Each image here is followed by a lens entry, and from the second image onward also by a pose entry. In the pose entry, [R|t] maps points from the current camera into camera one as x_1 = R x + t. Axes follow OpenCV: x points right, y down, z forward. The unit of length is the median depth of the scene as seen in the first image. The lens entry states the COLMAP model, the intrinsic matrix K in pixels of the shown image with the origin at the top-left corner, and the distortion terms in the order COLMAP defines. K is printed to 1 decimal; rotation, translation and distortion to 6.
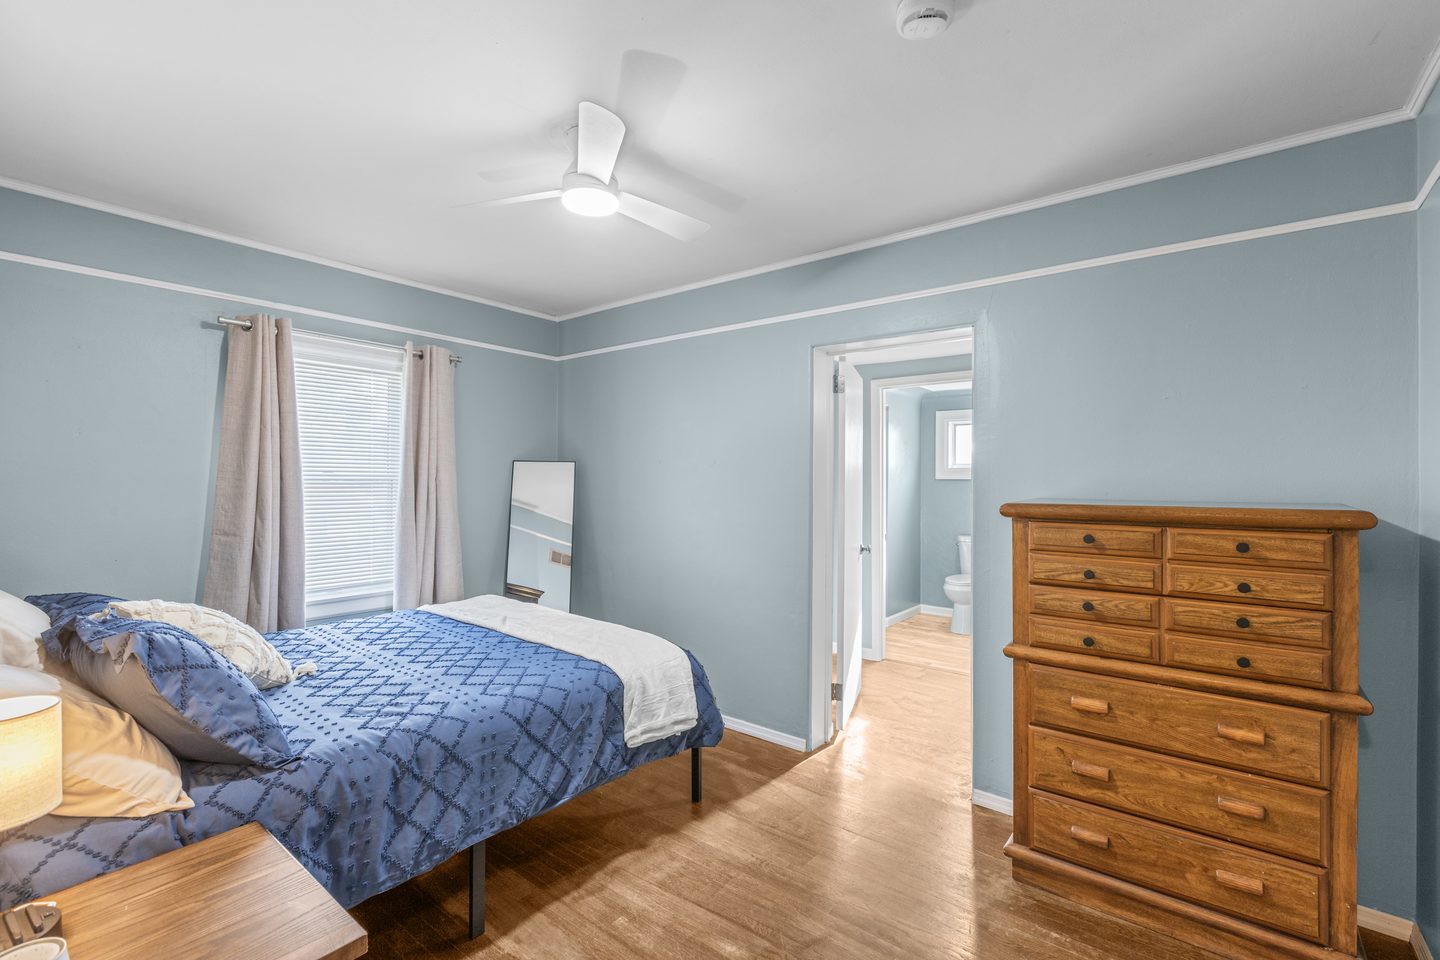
lens RADIAL K [[672.3, 0, 725.6], [0, 672.3, 471.3], [0, 0, 1]] dist [-0.000083, -0.000073]
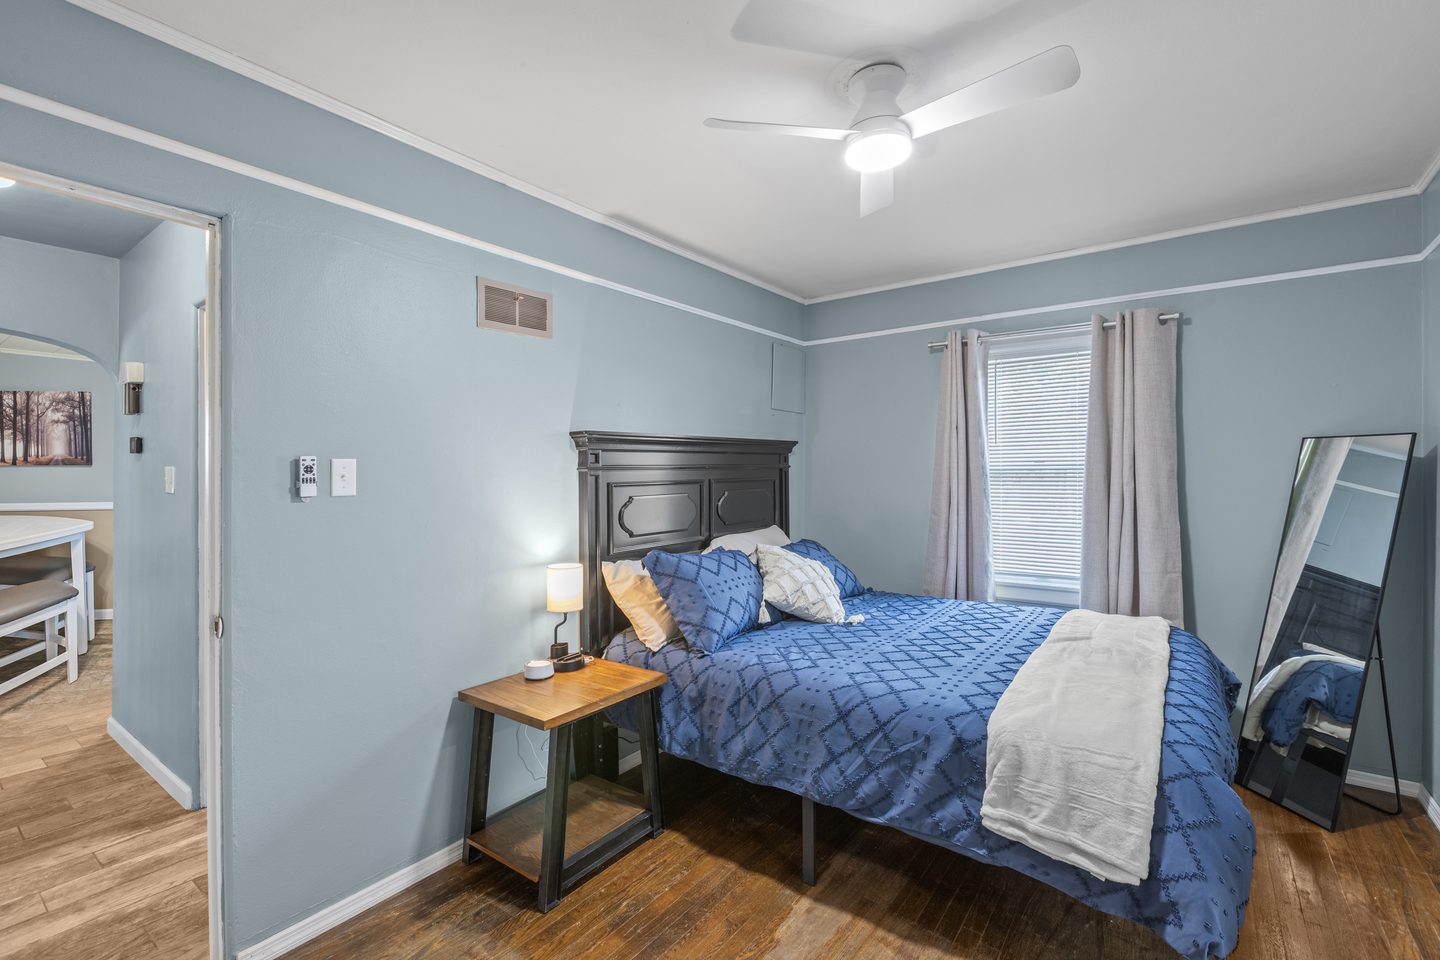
lens RADIAL K [[672.3, 0, 725.6], [0, 672.3, 471.3], [0, 0, 1]] dist [-0.000083, -0.000073]
pose [[-0.026271, -0.013183, -0.999568, 0.681615], [0.017940, 0.999746, -0.013657, 0.029097], [0.999494, -0.018291, -0.026028, 0.836044]]
